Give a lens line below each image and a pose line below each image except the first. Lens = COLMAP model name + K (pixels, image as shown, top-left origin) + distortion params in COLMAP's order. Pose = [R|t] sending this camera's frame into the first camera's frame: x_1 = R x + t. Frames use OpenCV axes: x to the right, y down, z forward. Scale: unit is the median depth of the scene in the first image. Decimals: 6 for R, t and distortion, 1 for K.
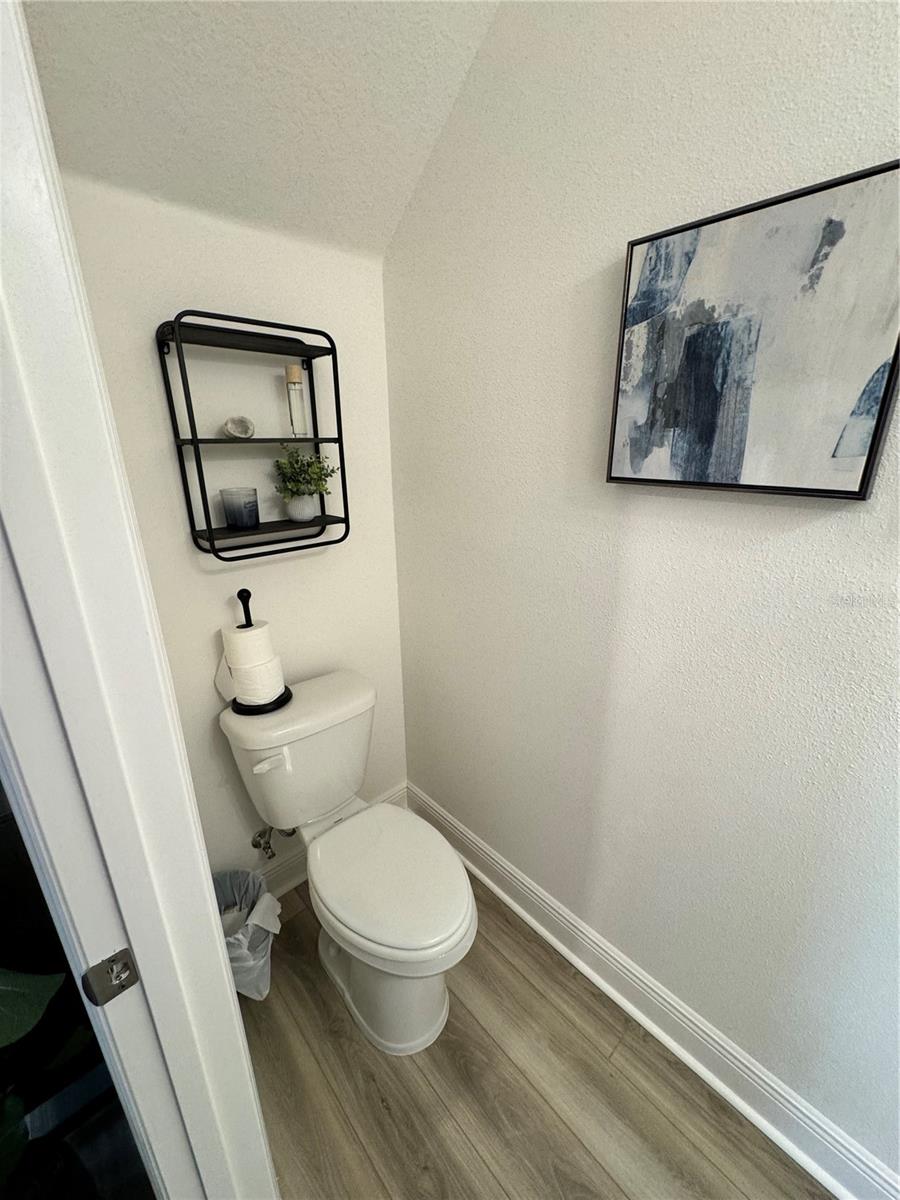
lens RADIAL K [[482.3, 0, 457.6], [0, 482.3, 591.1], [0, 0, 1]] dist [0.000107, -0.000516]
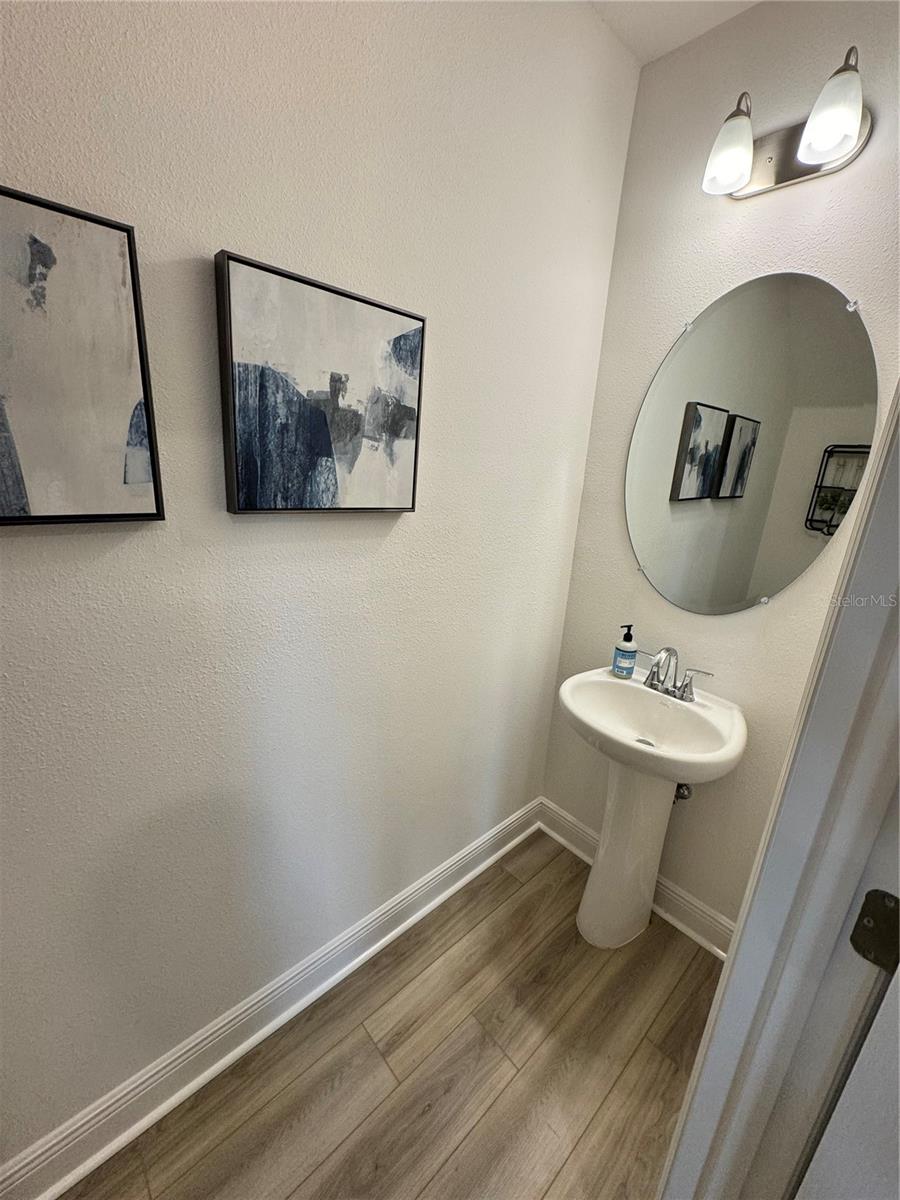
lens RADIAL K [[482.3, 0, 455.0], [0, 482.3, 604.9], [0, 0, 1]] dist [0.000107, -0.000516]
pose [[-0.000917, -0.278556, 0.960419, -0.301275], [0.252614, 0.929206, 0.269745, -0.121592], [-0.967567, 0.242863, 0.069515, 0.261860]]
